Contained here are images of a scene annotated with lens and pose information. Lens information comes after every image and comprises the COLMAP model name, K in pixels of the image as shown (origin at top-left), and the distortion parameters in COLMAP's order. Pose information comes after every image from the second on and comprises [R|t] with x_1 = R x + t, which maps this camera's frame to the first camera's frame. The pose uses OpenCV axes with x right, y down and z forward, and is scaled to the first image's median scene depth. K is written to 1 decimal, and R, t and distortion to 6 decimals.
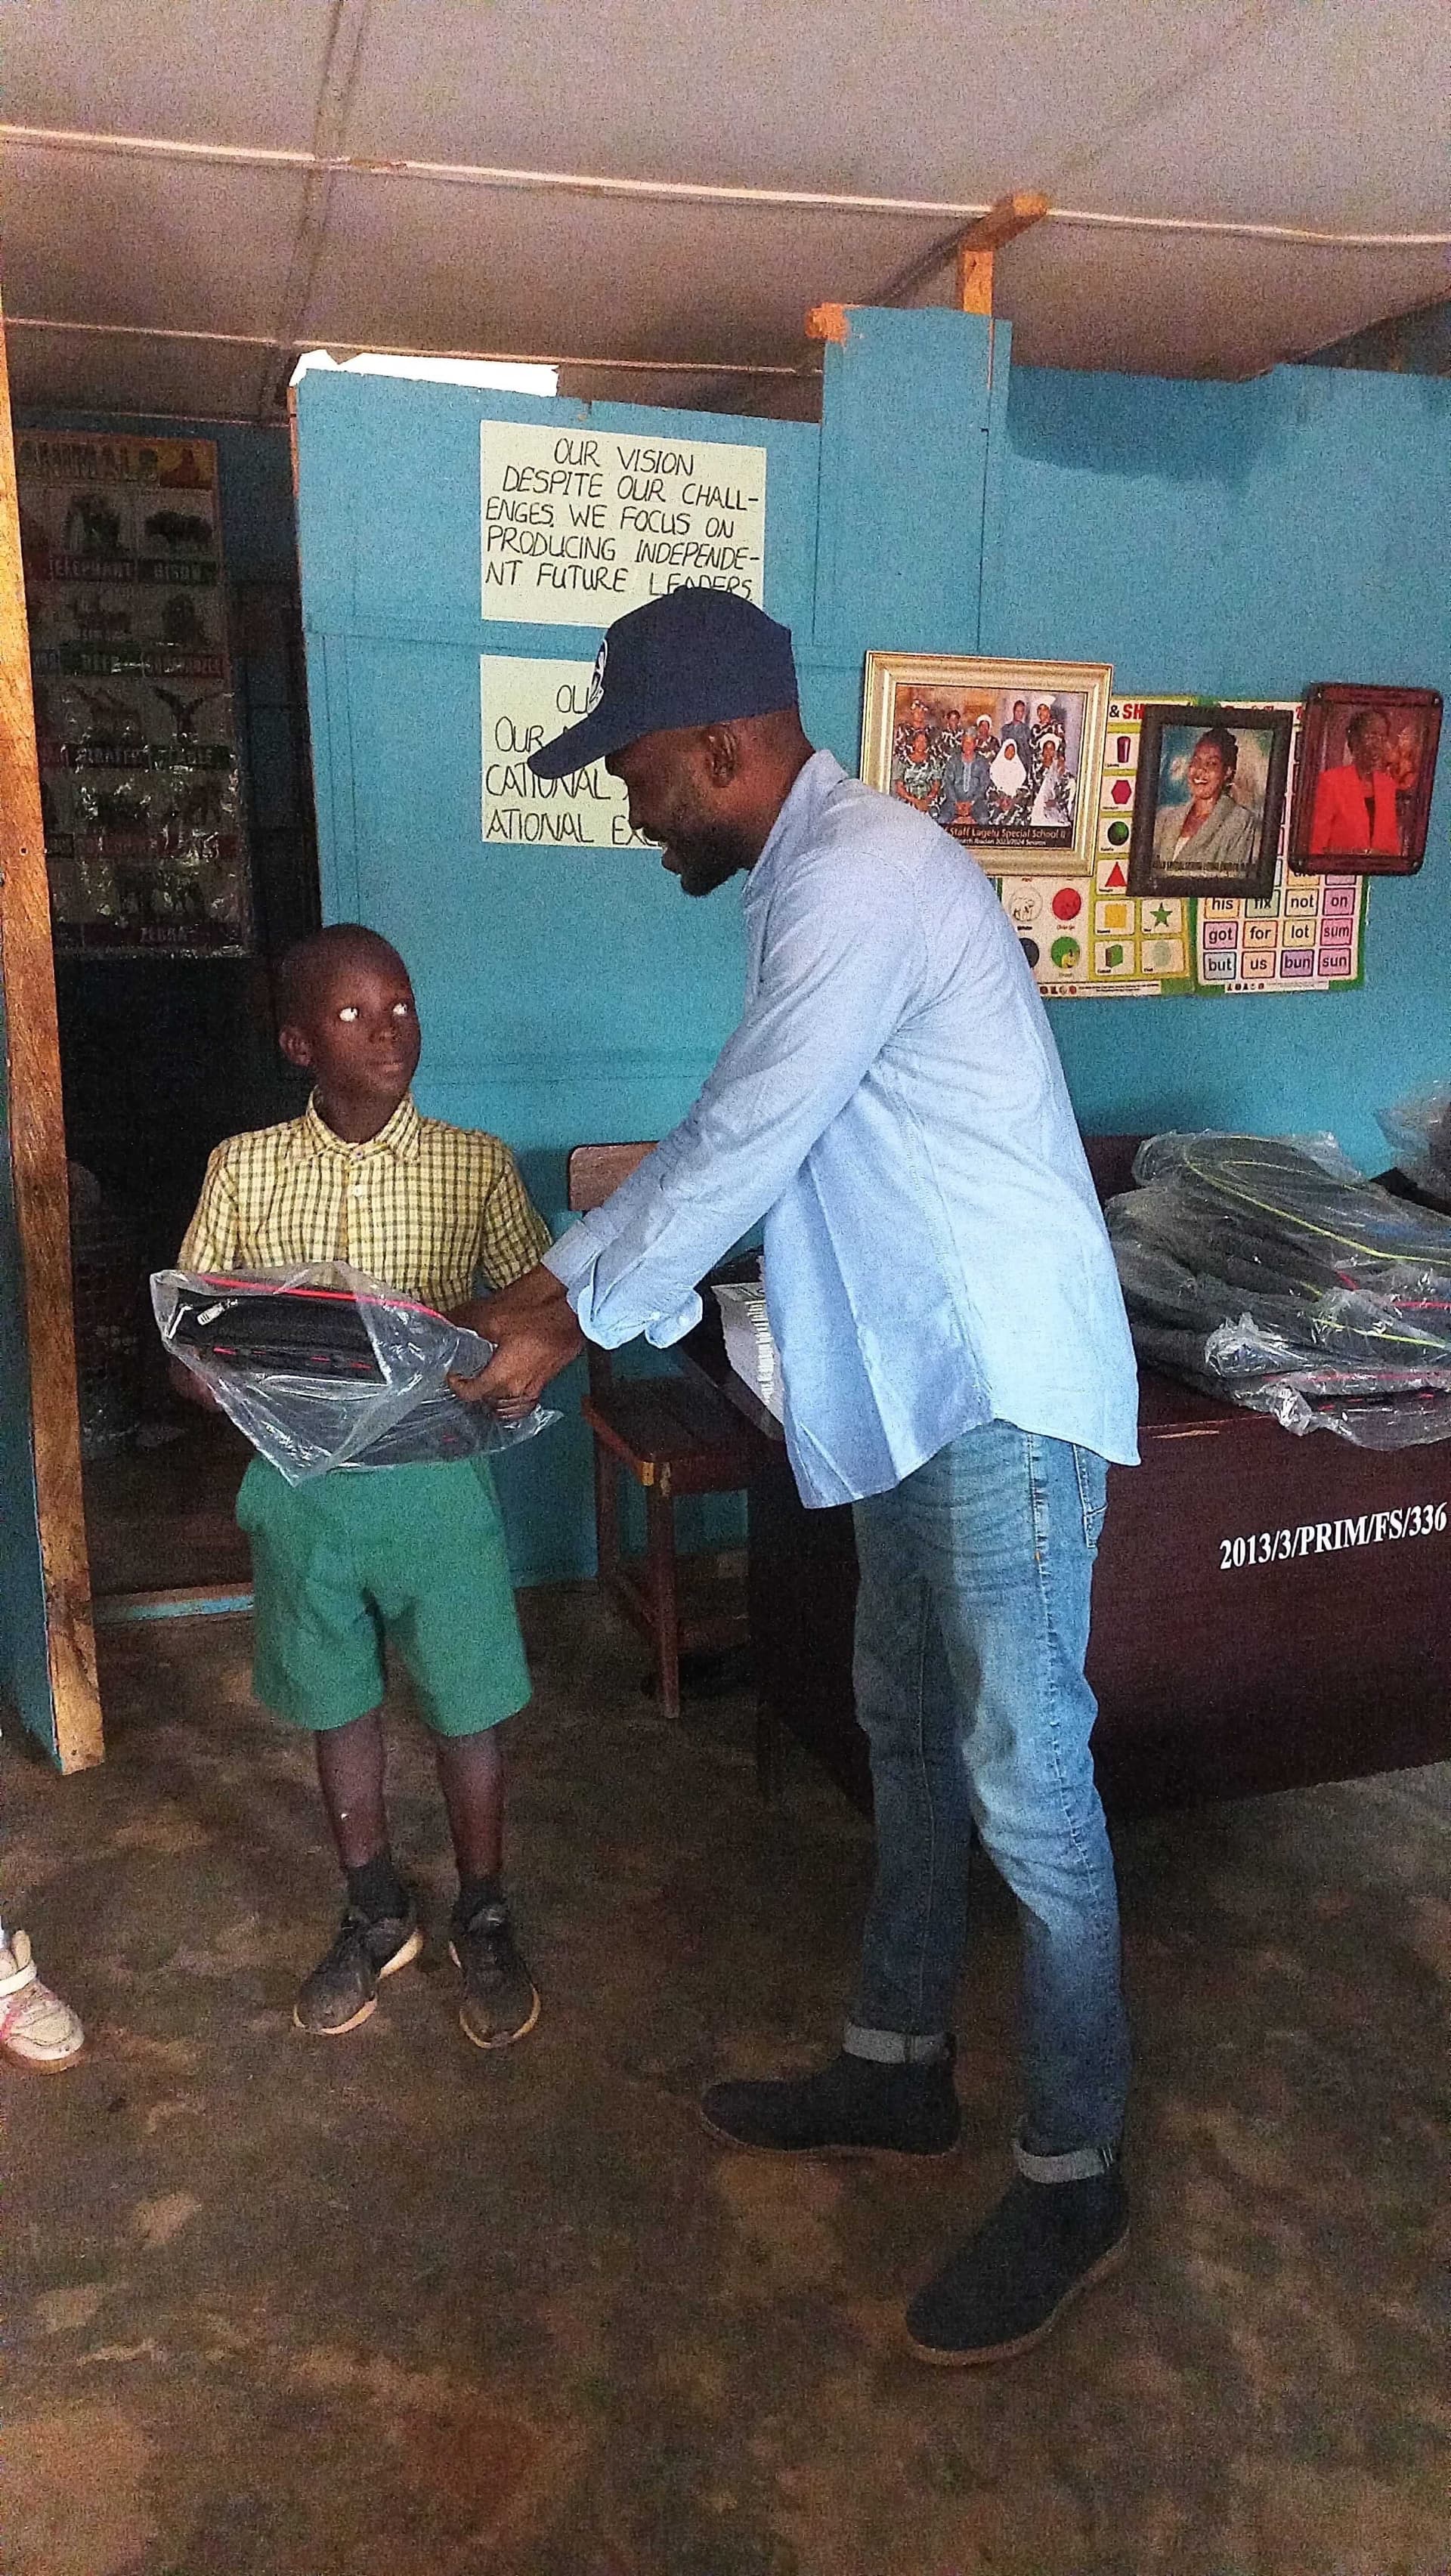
lens RADIAL K [[1826.5, 0, 725.5], [0, 1826.5, 1288.0], [0, 0, 1]] dist [0.083252, -0.117308]
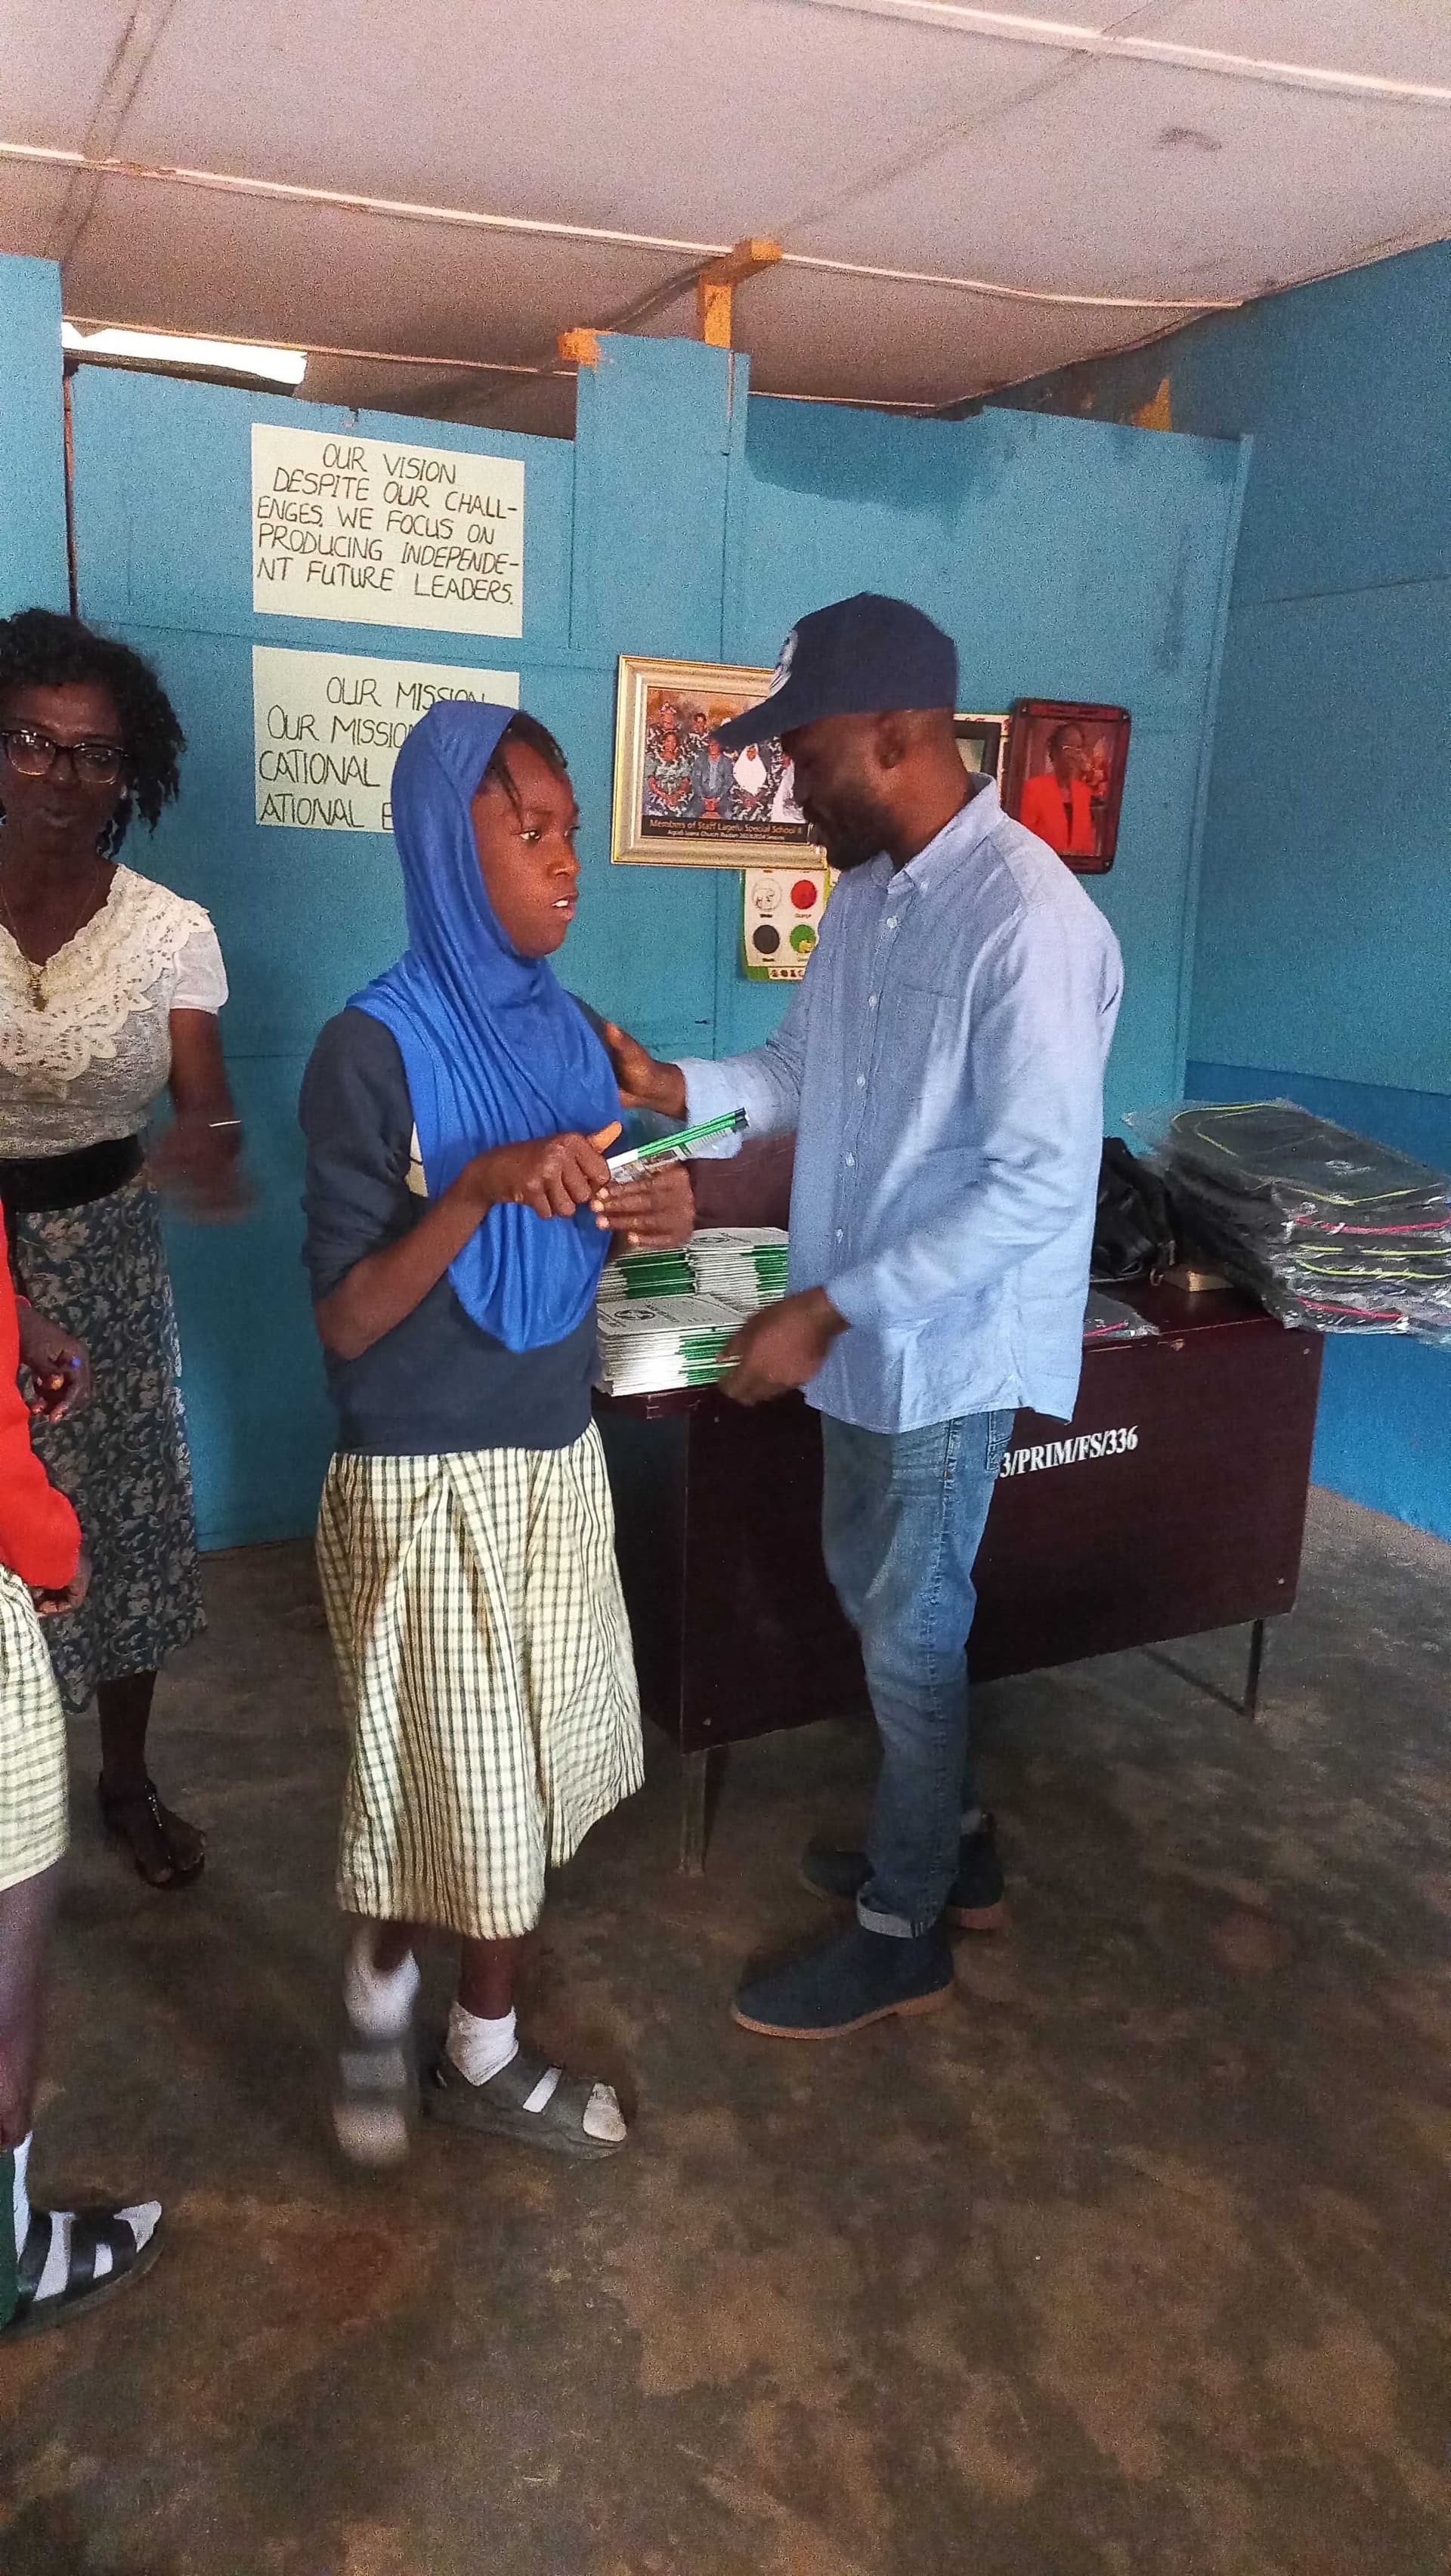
lens RADIAL K [[1862.9, 0, 728.9], [0, 1862.9, 1282.4], [0, 0, 1]] dist [0.084206, -0.133222]
pose [[0.987690, -0.013855, 0.155806, -0.037512], [0.011135, 0.999770, 0.018318, 0.000290], [-0.156024, -0.016357, 0.987618, -0.100223]]
